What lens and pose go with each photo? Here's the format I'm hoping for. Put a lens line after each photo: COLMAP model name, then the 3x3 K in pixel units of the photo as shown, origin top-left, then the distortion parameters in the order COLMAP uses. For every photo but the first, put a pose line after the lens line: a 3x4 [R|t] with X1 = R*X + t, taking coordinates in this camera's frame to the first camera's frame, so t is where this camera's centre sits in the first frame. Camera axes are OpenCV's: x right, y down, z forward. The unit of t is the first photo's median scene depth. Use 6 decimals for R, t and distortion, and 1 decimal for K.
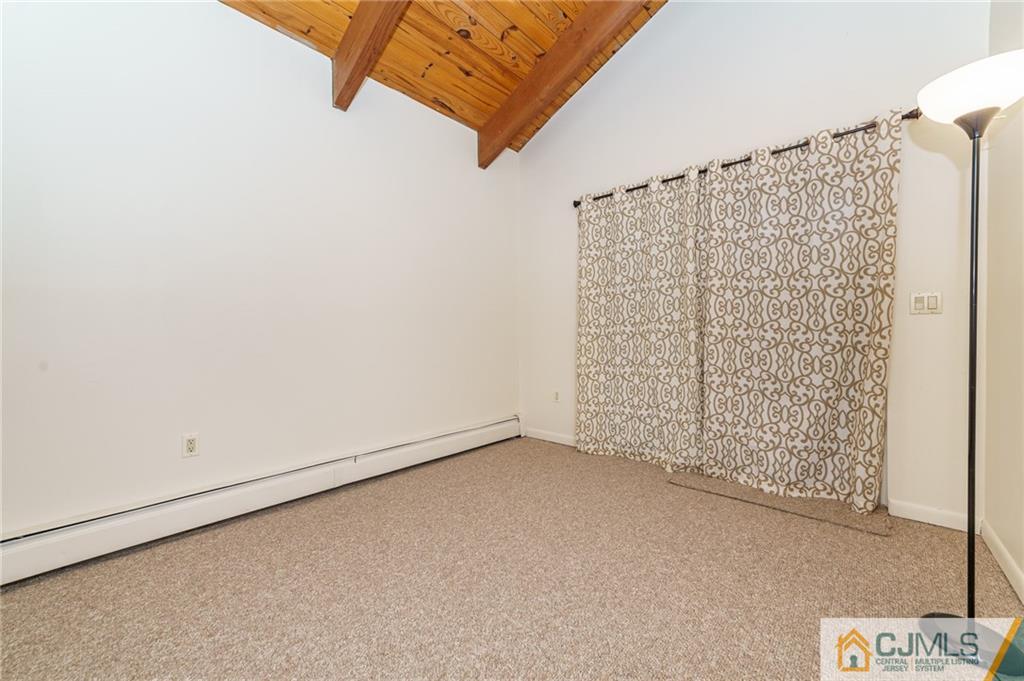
lens RADIAL K [[385.0, 0, 515.8], [0, 385.0, 350.9], [0, 0, 1]] dist [0.000327, 0.000085]
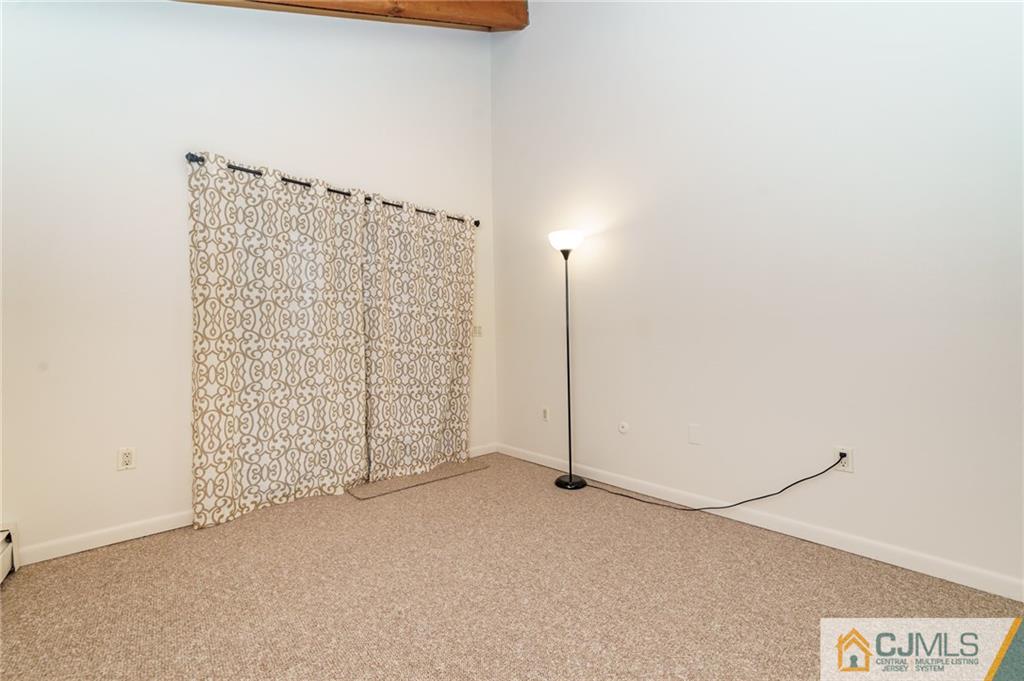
lens RADIAL K [[398.3, 0, 506.8], [0, 398.3, 338.8], [0, 0, 1]] dist [-0.025891, 0.009543]
pose [[0.142371, 0.007488, 0.989785, -0.535719], [0.046088, 0.998837, -0.014186, -0.038236], [-0.988740, 0.047637, 0.141861, 0.456485]]
